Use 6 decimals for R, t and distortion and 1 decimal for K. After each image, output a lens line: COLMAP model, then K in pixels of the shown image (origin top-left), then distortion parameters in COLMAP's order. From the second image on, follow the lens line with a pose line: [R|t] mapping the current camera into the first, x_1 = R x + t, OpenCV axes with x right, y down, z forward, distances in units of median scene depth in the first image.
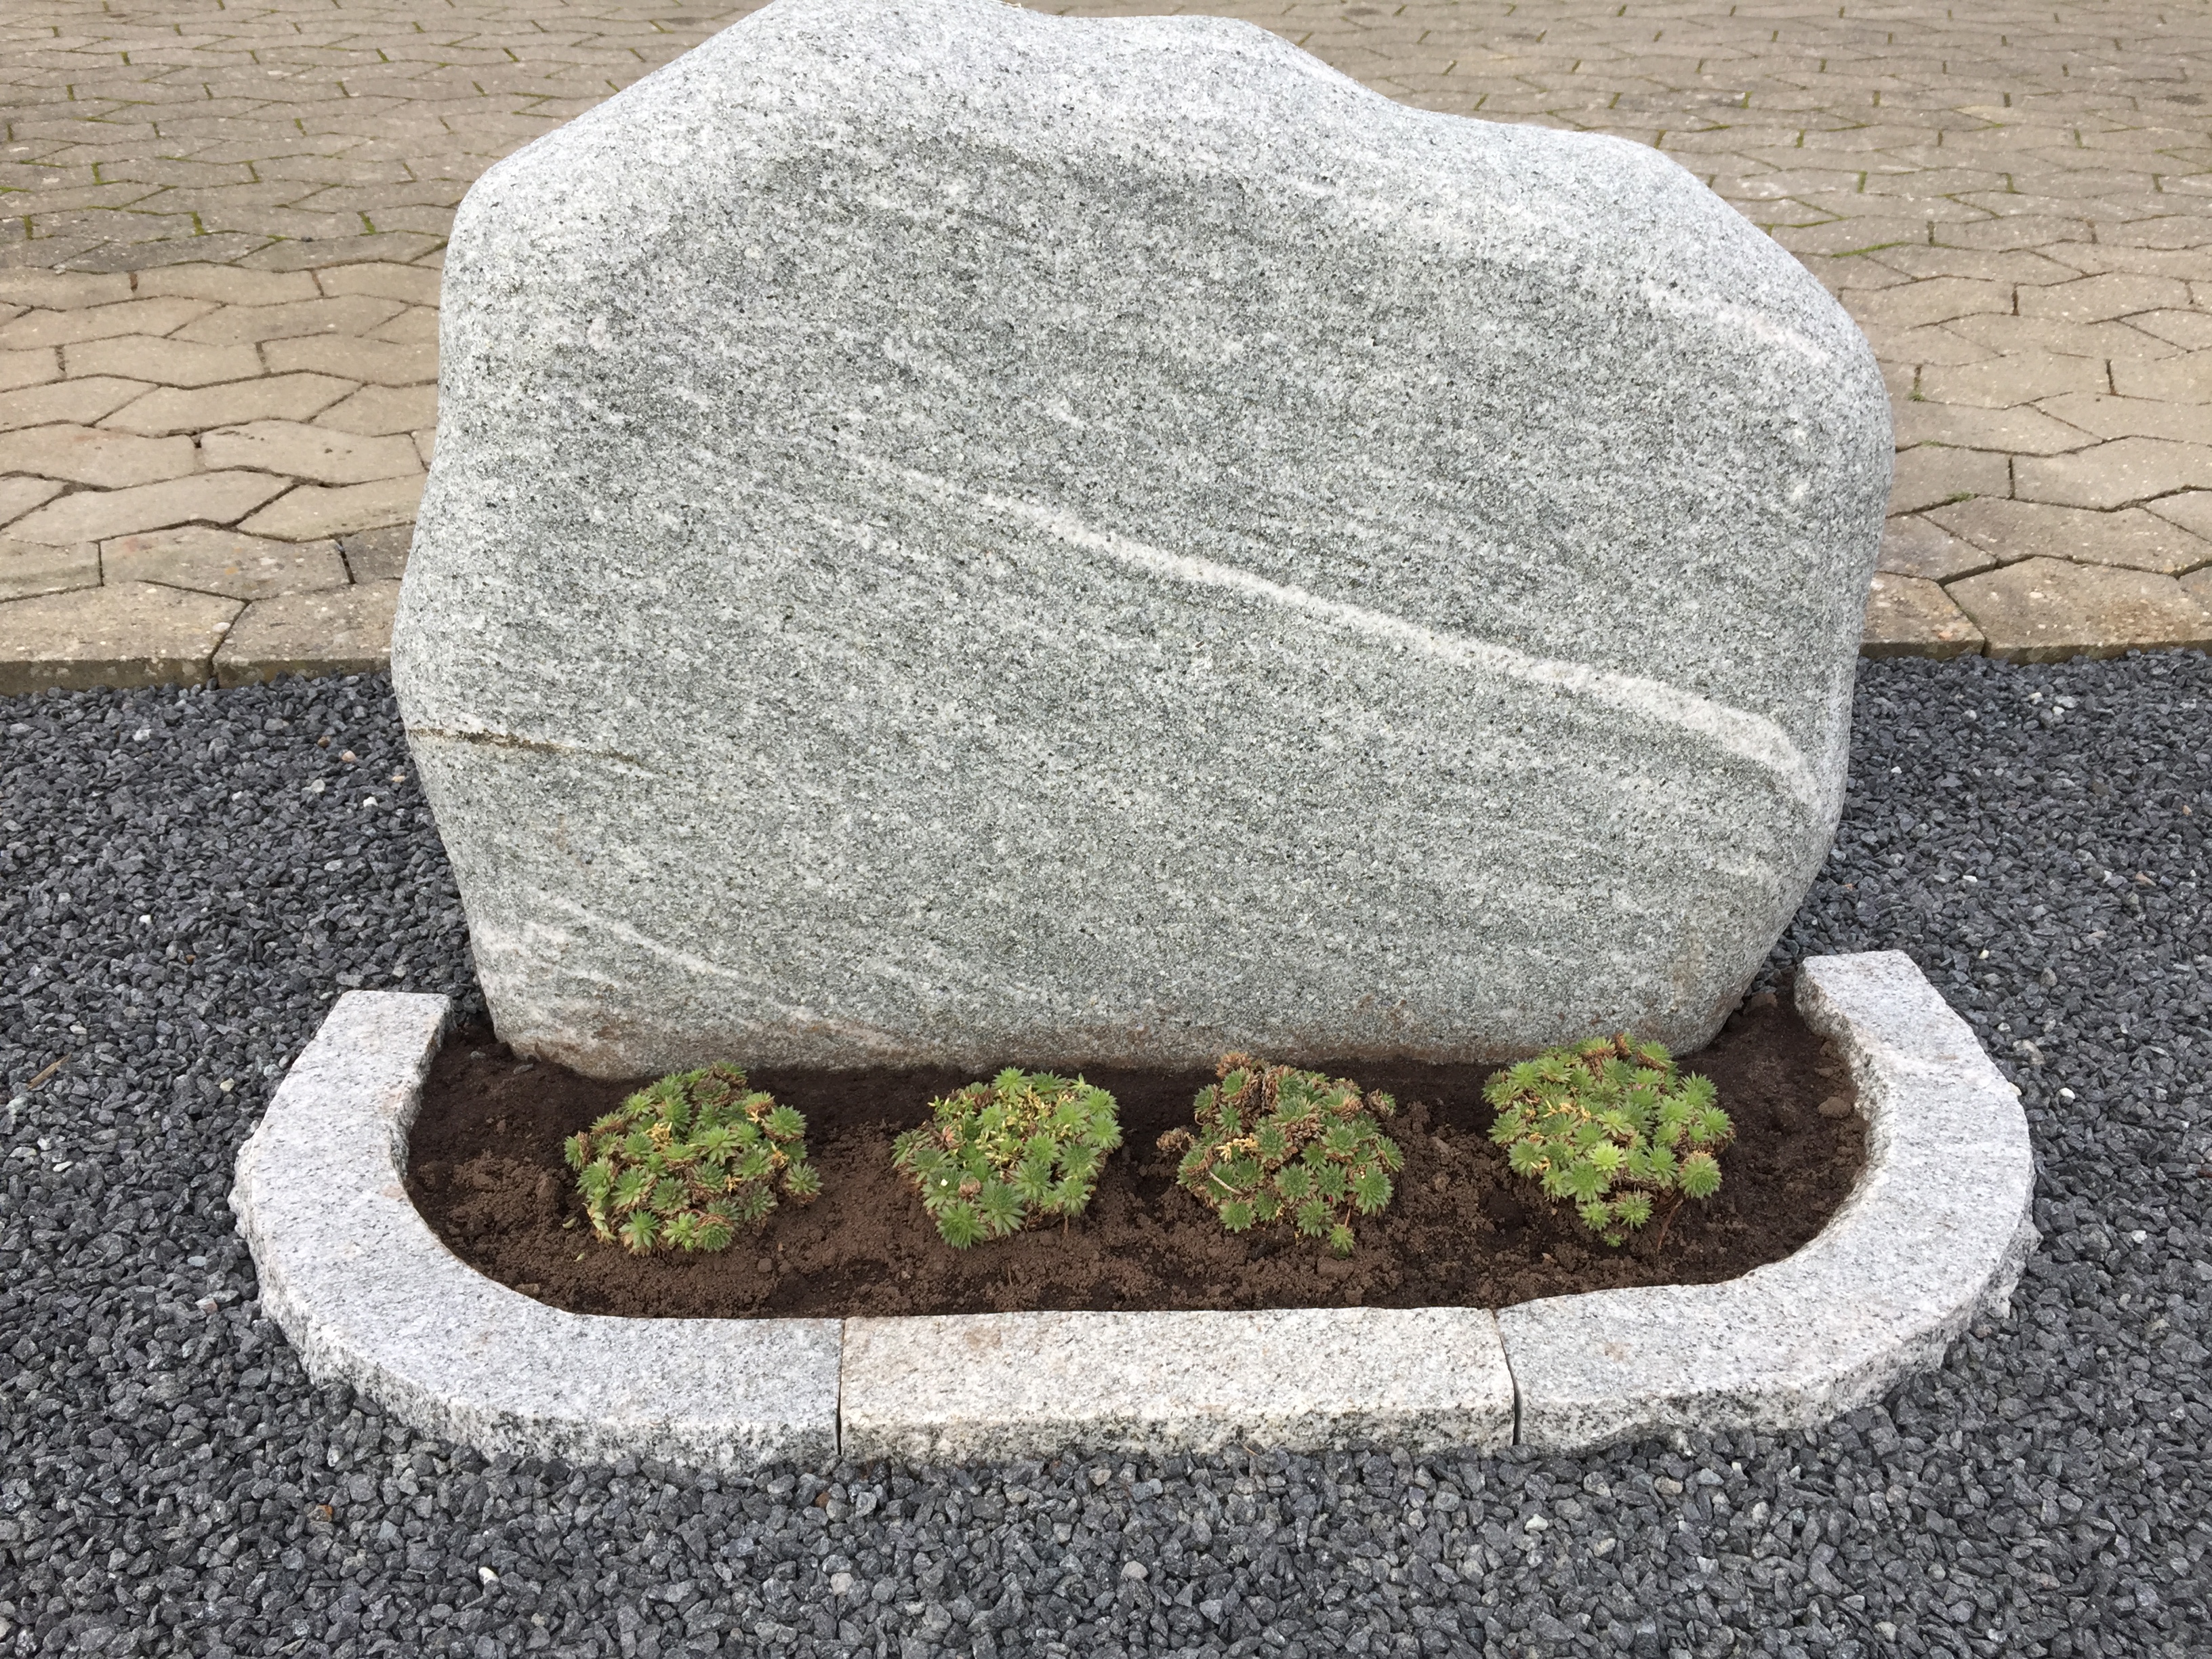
lens RADIAL K [[1937.9, 0, 1101.3], [0, 1937.9, 791.1], [0, 0, 1]] dist [0.104821, -0.157929]
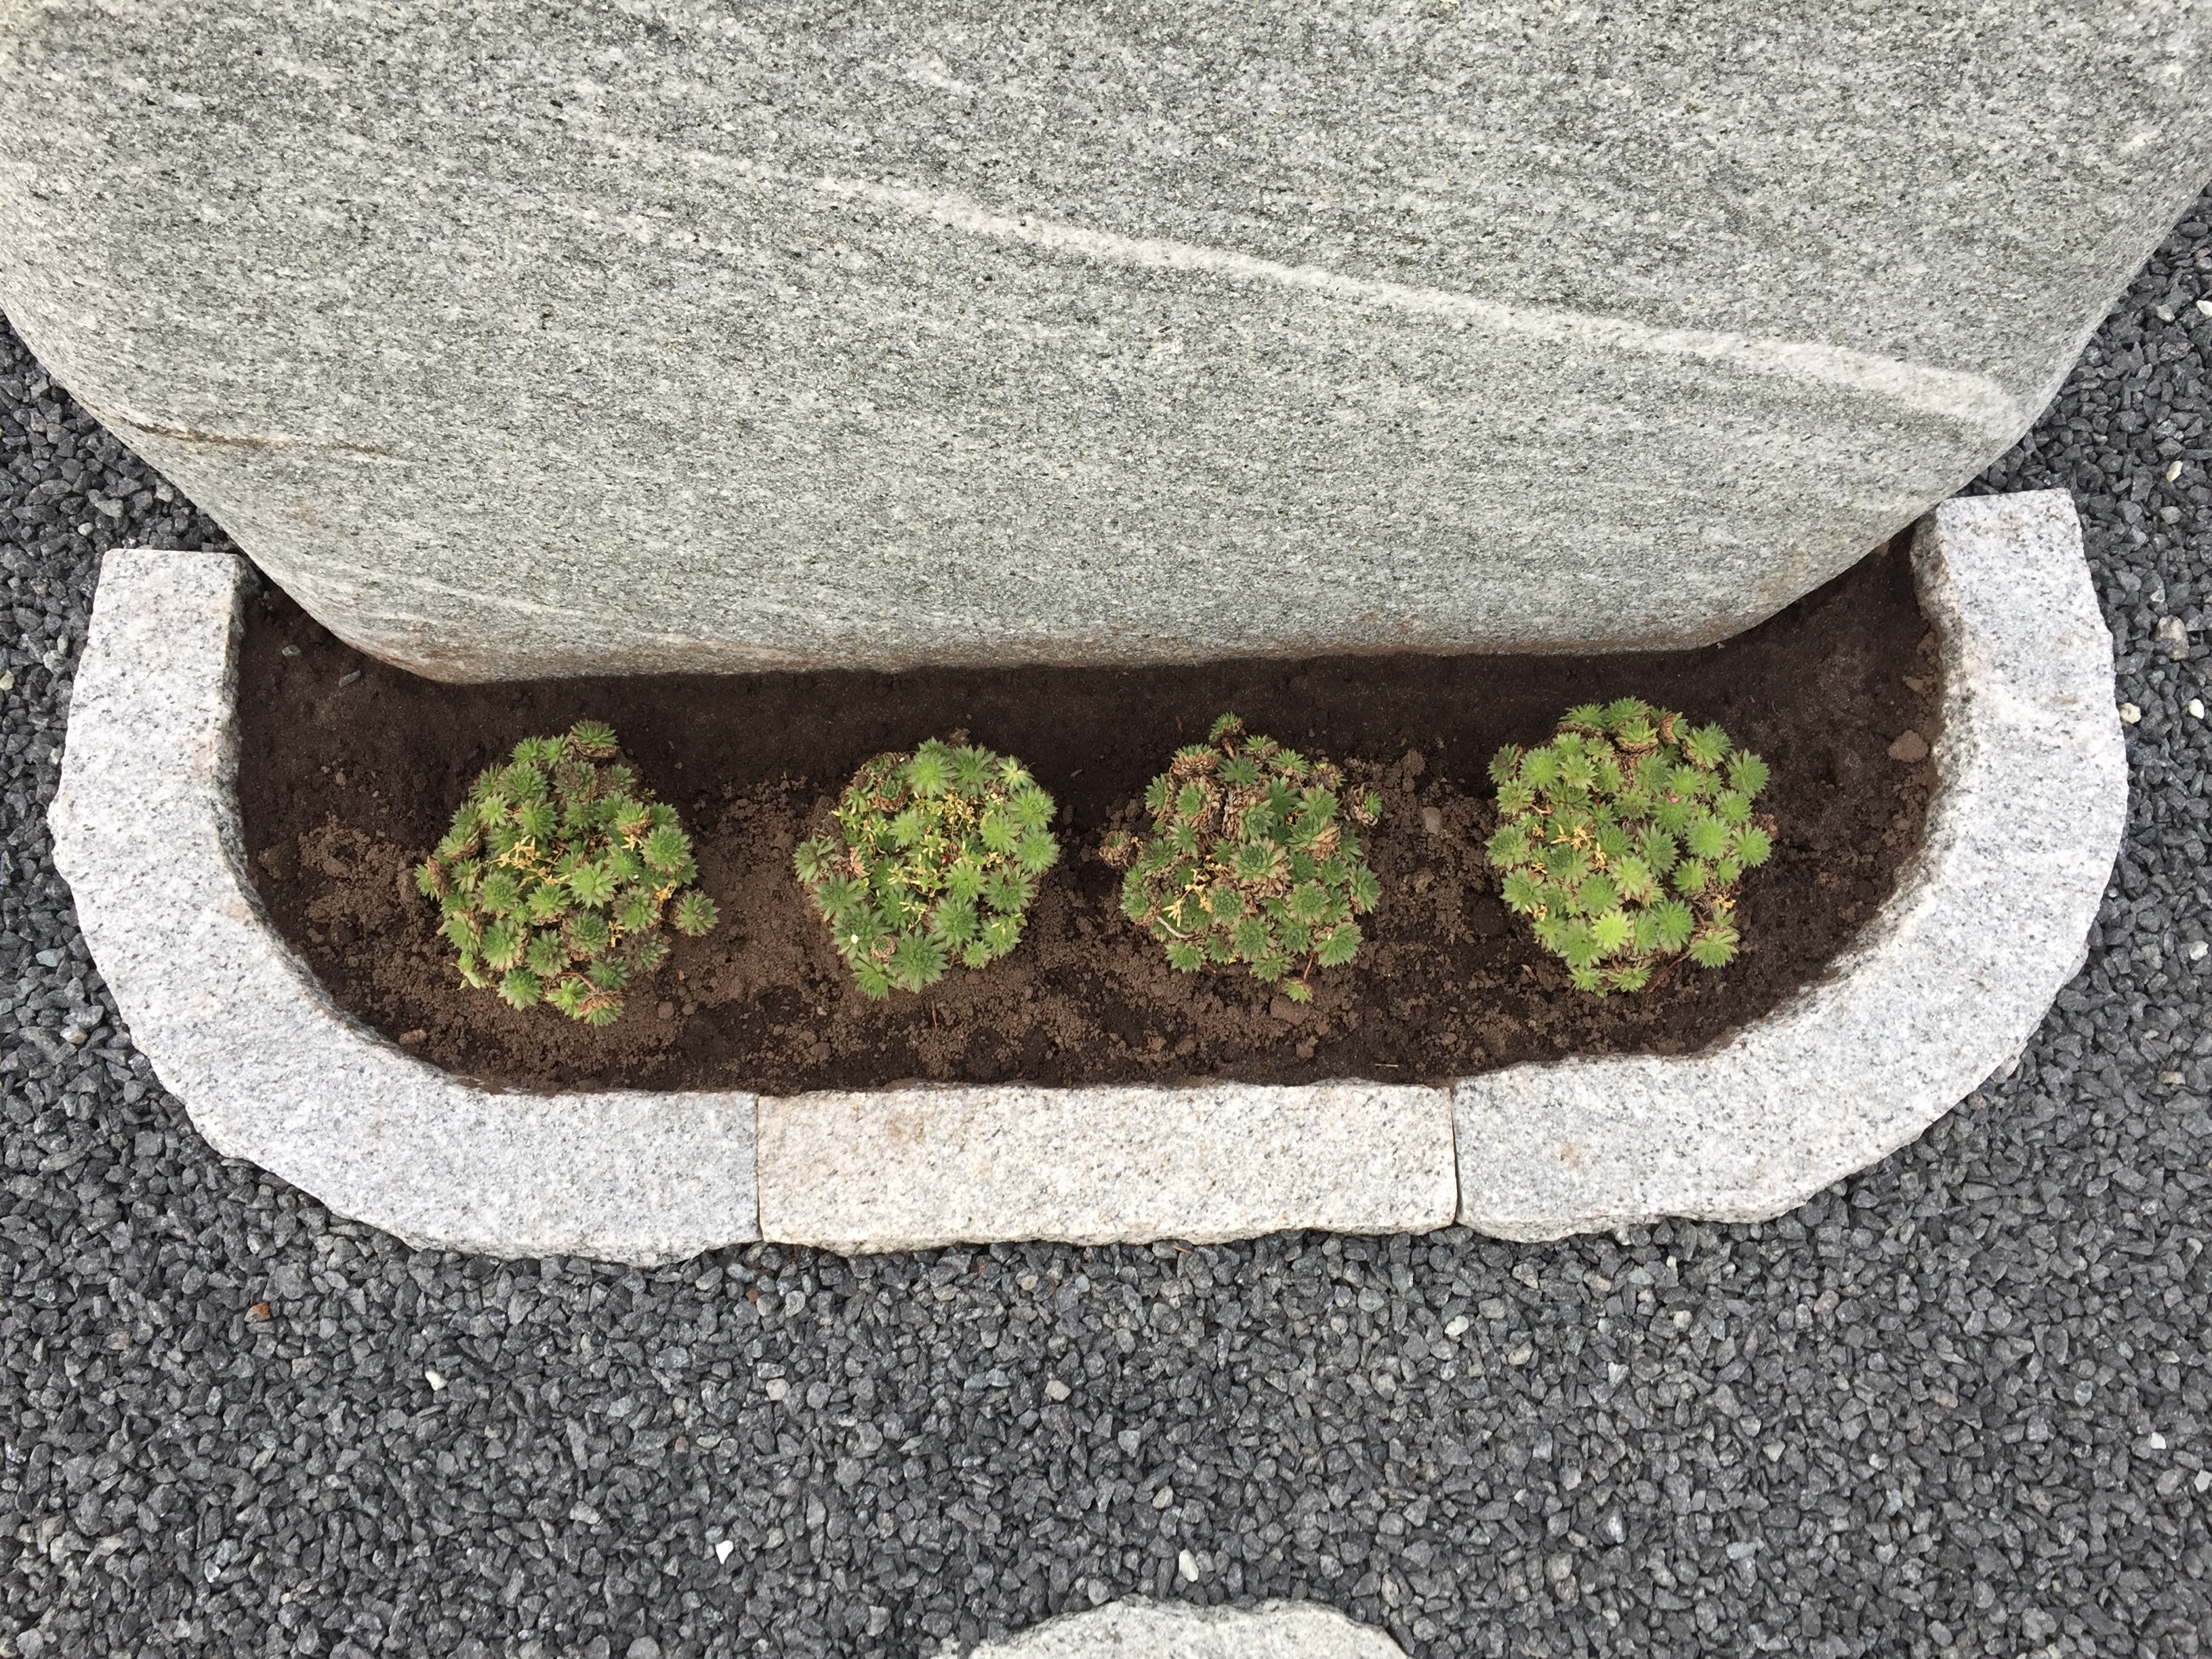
lens RADIAL K [[1937.9, 0, 1101.3], [0, 1937.9, 791.1], [0, 0, 1]] dist [0.104821, -0.157929]
pose [[0.999828, 0.013035, -0.013177, 0.040811], [0.000477, 0.692584, 0.721337, -0.467938], [0.018529, -0.721220, 0.692459, 0.425606]]
